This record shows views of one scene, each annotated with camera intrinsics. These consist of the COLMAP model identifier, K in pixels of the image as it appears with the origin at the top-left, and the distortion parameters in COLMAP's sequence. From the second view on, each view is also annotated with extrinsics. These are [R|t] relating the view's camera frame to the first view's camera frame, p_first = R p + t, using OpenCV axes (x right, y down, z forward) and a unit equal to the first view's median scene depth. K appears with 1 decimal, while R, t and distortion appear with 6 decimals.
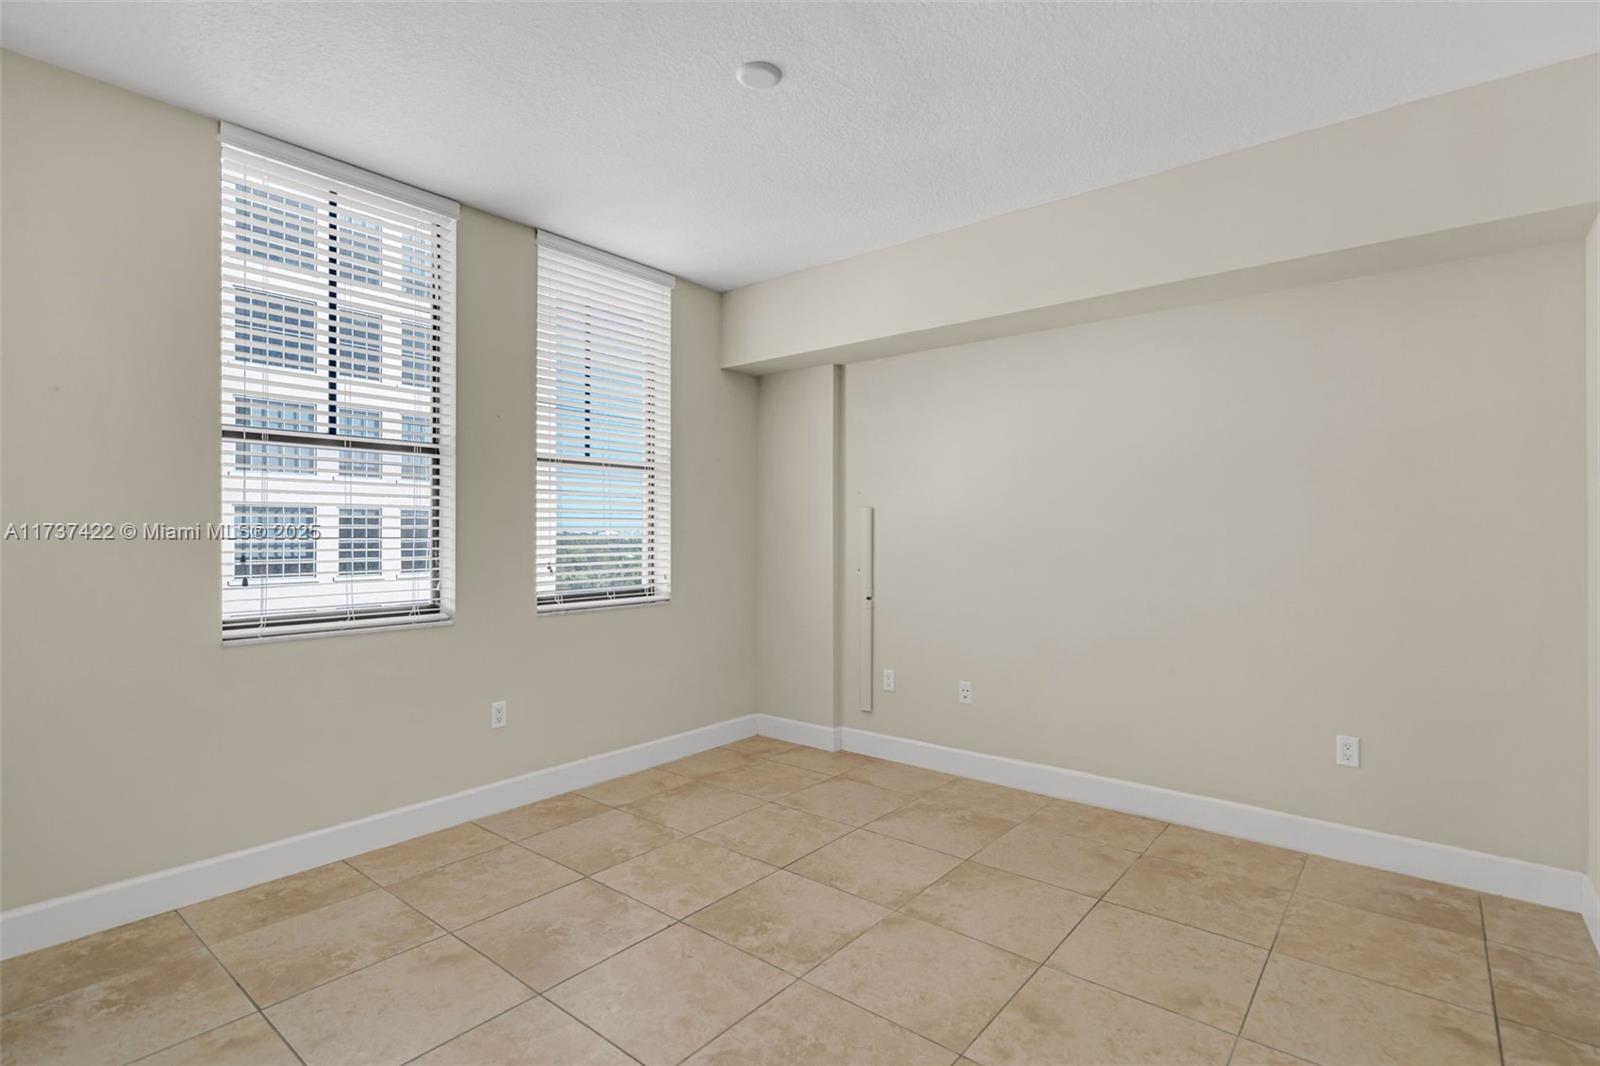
lens RADIAL K [[749.5, 0, 804.0], [0, 749.5, 534.7], [0, 0, 1]] dist [0.000704, -0.000240]
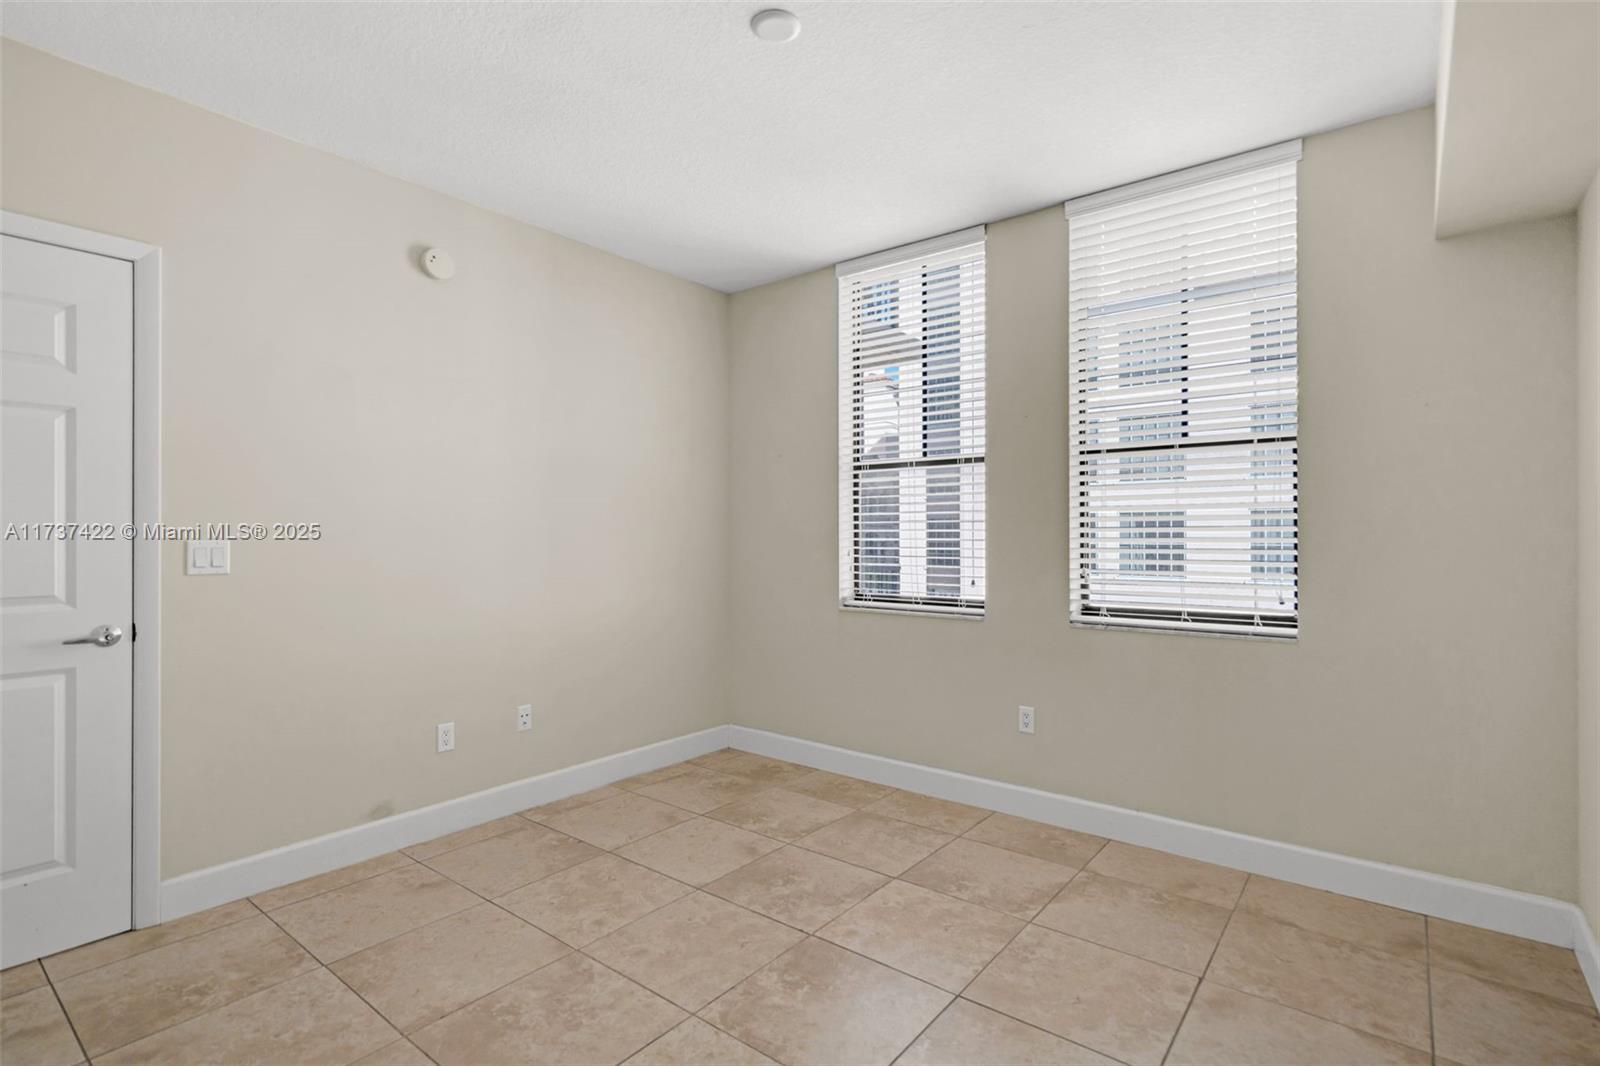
lens RADIAL K [[749.5, 0, 804.0], [0, 749.5, 534.7], [0, 0, 1]] dist [0.000704, -0.000240]
pose [[0.033729, -0.000720, -0.999431, 0.611620], [-0.000828, 0.999999, -0.000748, -0.001454], [0.999431, 0.000853, 0.033729, 0.728827]]
